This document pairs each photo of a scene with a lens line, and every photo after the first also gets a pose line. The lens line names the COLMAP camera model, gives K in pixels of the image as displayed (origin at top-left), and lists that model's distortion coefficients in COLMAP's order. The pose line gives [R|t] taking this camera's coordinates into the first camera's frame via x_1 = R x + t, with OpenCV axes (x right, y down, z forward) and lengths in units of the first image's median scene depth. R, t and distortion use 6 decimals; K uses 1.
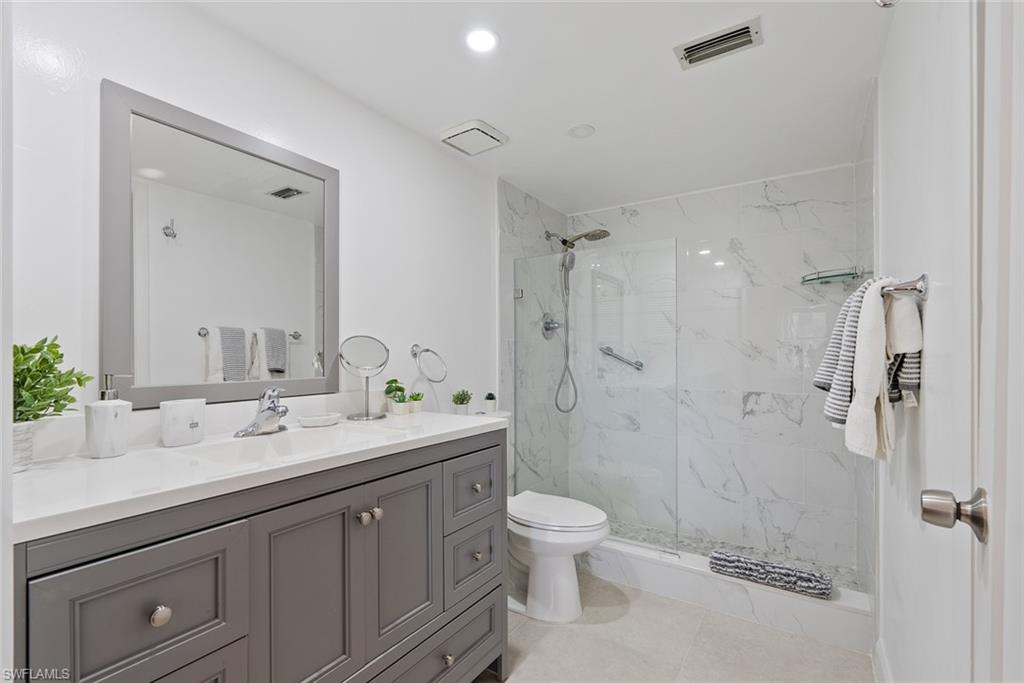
lens RADIAL K [[456.2, 0, 509.6], [0, 456.2, 343.7], [0, 0, 1]] dist [0.000122, 0.001008]
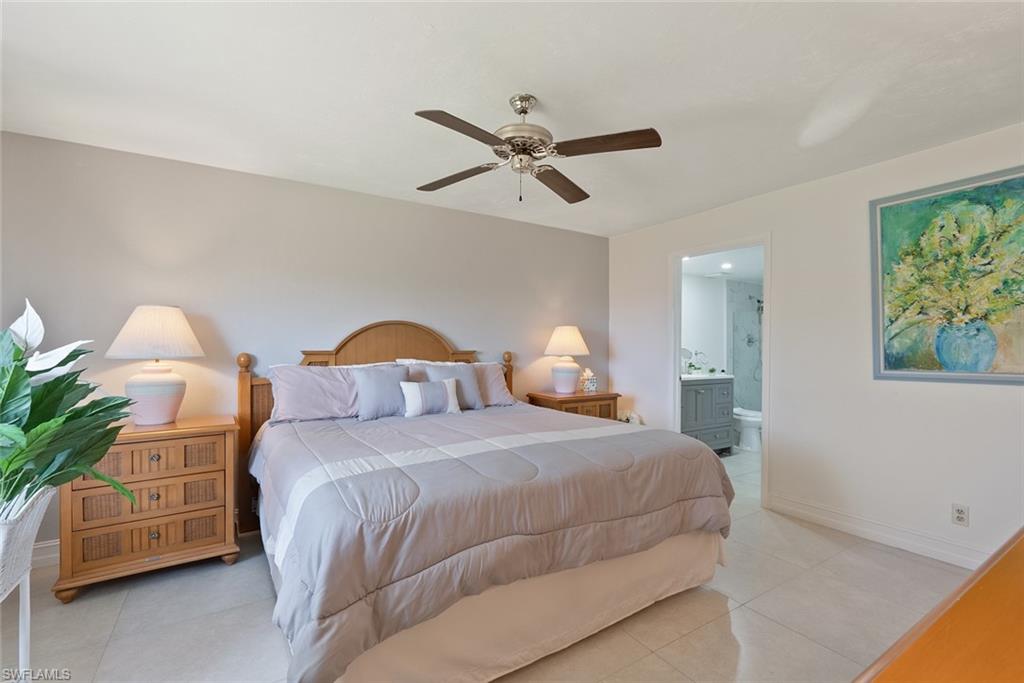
lens RADIAL K [[456.2, 0, 509.6], [0, 456.2, 343.7], [0, 0, 1]] dist [0.000122, 0.001008]
pose [[0.914249, 0.001679, -0.405149, -0.102125], [0.005207, 0.999860, 0.015895, -0.082539], [0.405119, -0.016642, 0.914113, -1.817390]]
